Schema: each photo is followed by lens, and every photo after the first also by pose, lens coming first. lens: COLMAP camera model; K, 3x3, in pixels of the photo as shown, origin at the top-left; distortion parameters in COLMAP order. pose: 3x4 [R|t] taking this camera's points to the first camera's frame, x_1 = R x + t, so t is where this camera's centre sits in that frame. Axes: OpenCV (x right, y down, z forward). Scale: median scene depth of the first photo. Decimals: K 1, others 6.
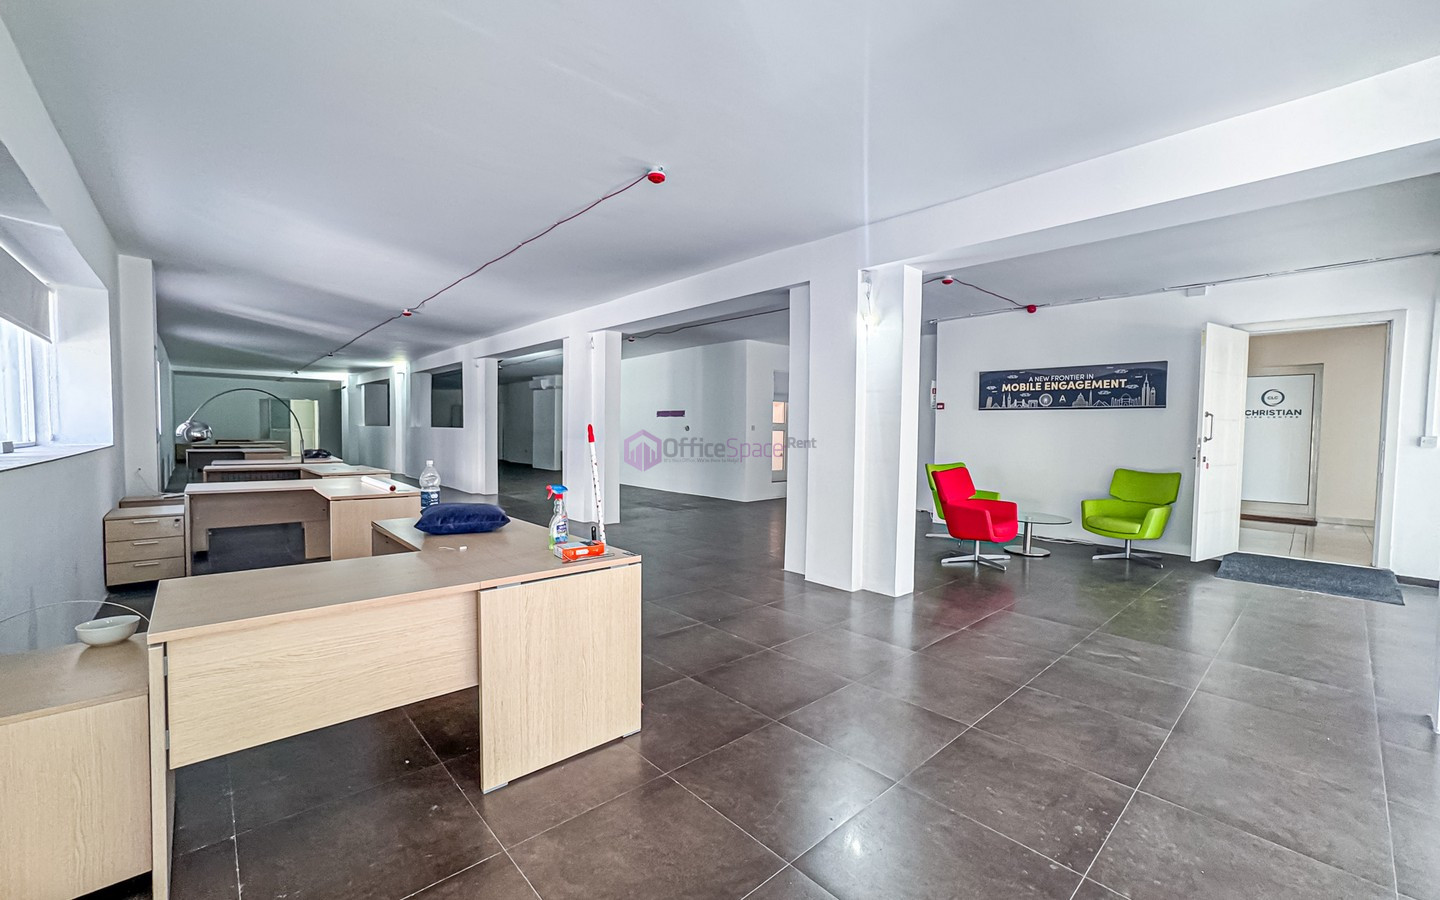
lens RADIAL K [[586.7, 0, 726.0], [0, 586.7, 446.3], [0, 0, 1]] dist [-0.025764, 0.009557]
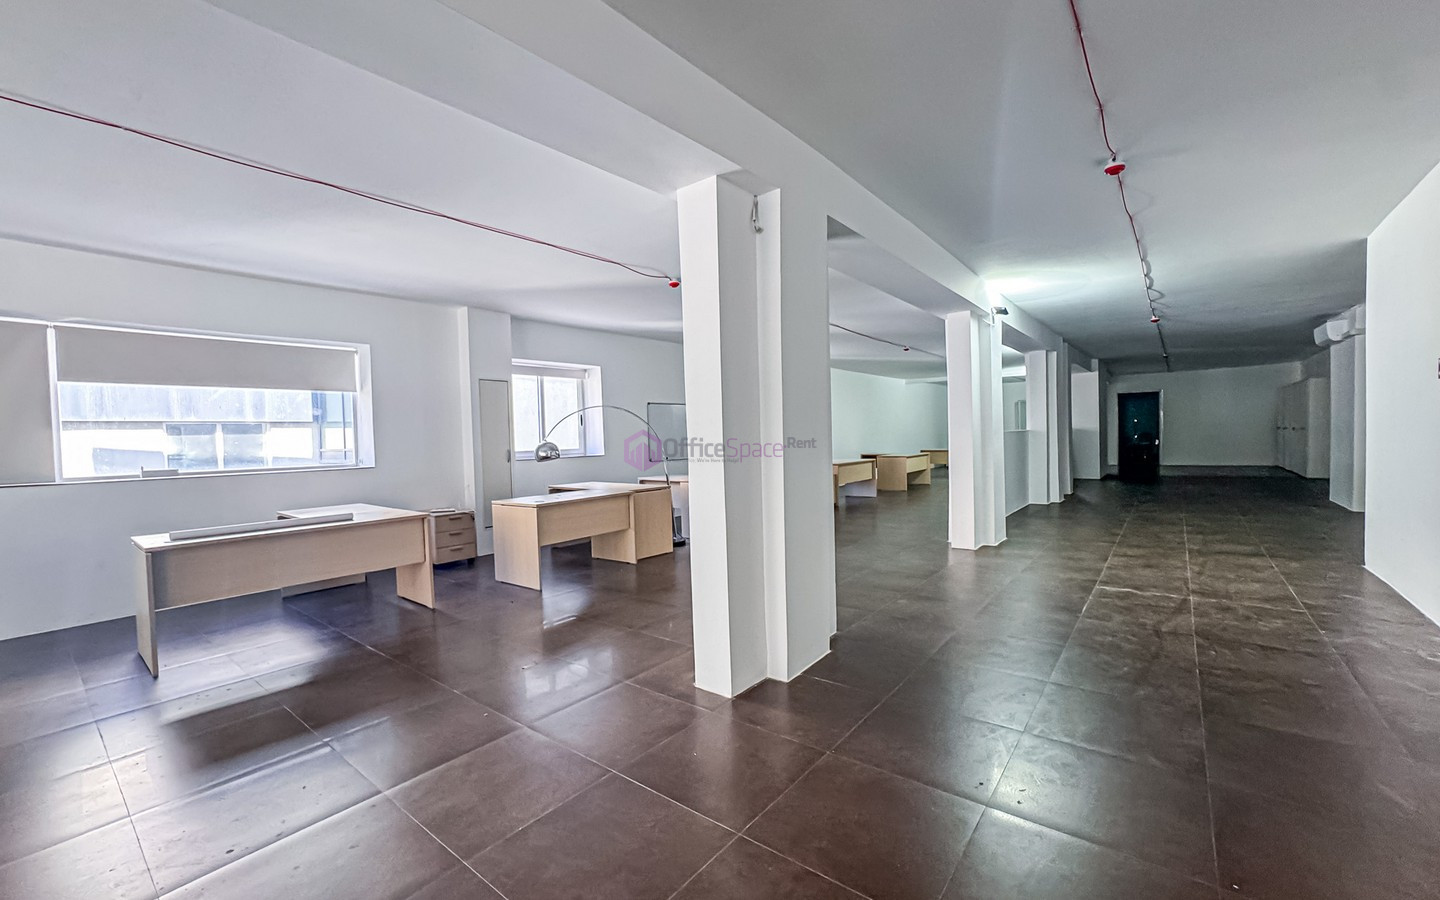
lens RADIAL K [[586.7, 0, 719.5], [0, 586.7, 456.0], [0, 0, 1]] dist [-0.025764, 0.009557]
pose [[0.149617, 0.017351, -0.988592, 0.123119], [0.002657, 0.999835, 0.017951, -0.019909], [0.988740, -0.005312, 0.149546, 0.652525]]
